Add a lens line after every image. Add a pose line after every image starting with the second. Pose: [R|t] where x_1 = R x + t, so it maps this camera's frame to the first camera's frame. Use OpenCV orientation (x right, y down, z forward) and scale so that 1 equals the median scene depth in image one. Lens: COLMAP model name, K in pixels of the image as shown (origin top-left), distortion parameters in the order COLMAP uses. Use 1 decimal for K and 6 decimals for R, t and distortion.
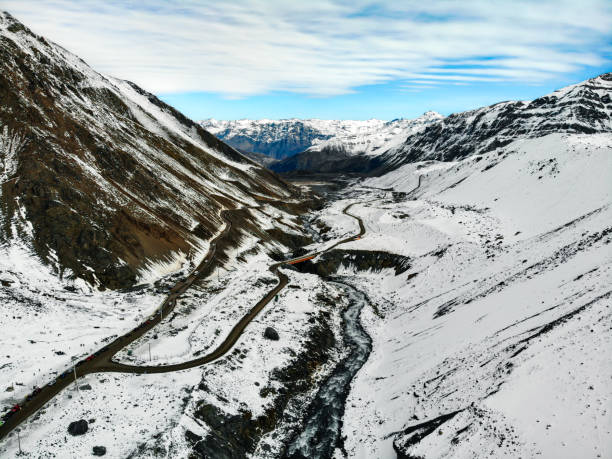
lens RADIAL K [[460.1, 0, 296.6], [0, 460.1, 230.9], [0, 0, 1]] dist [0.001463, -0.098721]
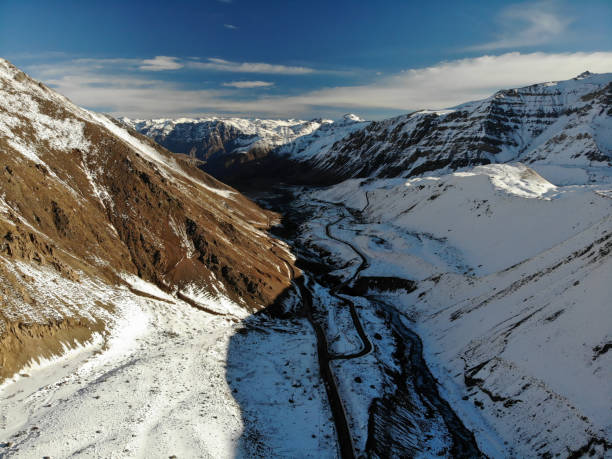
lens RADIAL K [[459.9, 0, 304.7], [0, 459.9, 232.3], [0, 0, 1]] dist [0.082682, -0.236502]
pose [[0.981425, -0.043848, 0.186769, -0.067134], [0.042238, 0.999028, 0.012593, -0.023889], [-0.187139, -0.004470, 0.982323, -0.081202]]
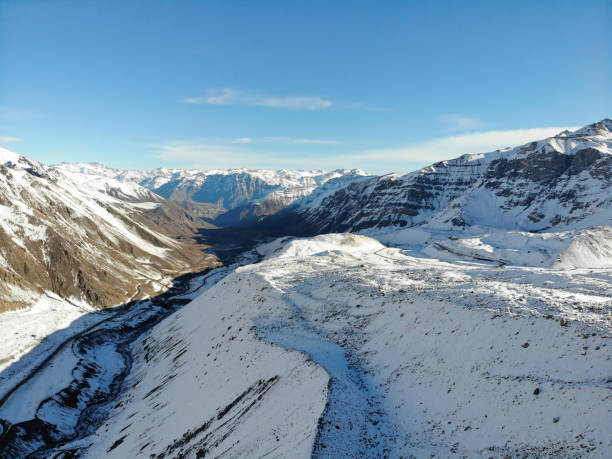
lens RADIAL K [[459.9, 0, 304.7], [0, 459.9, 232.3], [0, 0, 1]] dist [0.082682, -0.236502]
pose [[0.993679, -0.019103, 0.110618, 0.111490], [0.028788, 0.995824, -0.086636, -0.019496], [-0.108501, 0.089273, 0.990080, -0.400724]]
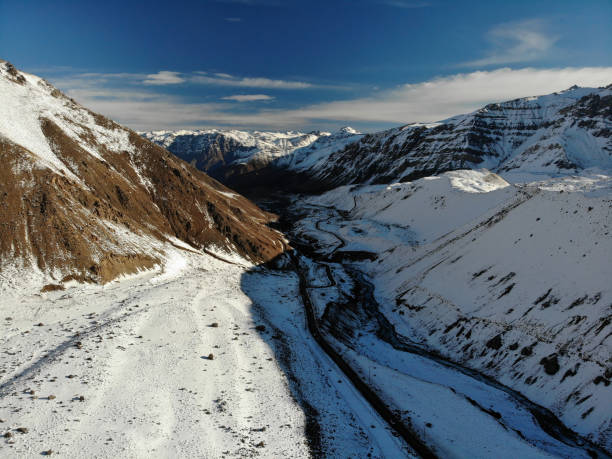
lens RADIAL K [[459.3, 0, 306.0], [0, 459.3, 229.5], [0, 0, 1]] dist [0.143695, -0.386685]
pose [[0.980406, -0.036156, 0.193641, -0.076591], [0.040618, 0.998992, -0.019119, -0.003900], [-0.192755, 0.026610, 0.980886, -0.162541]]
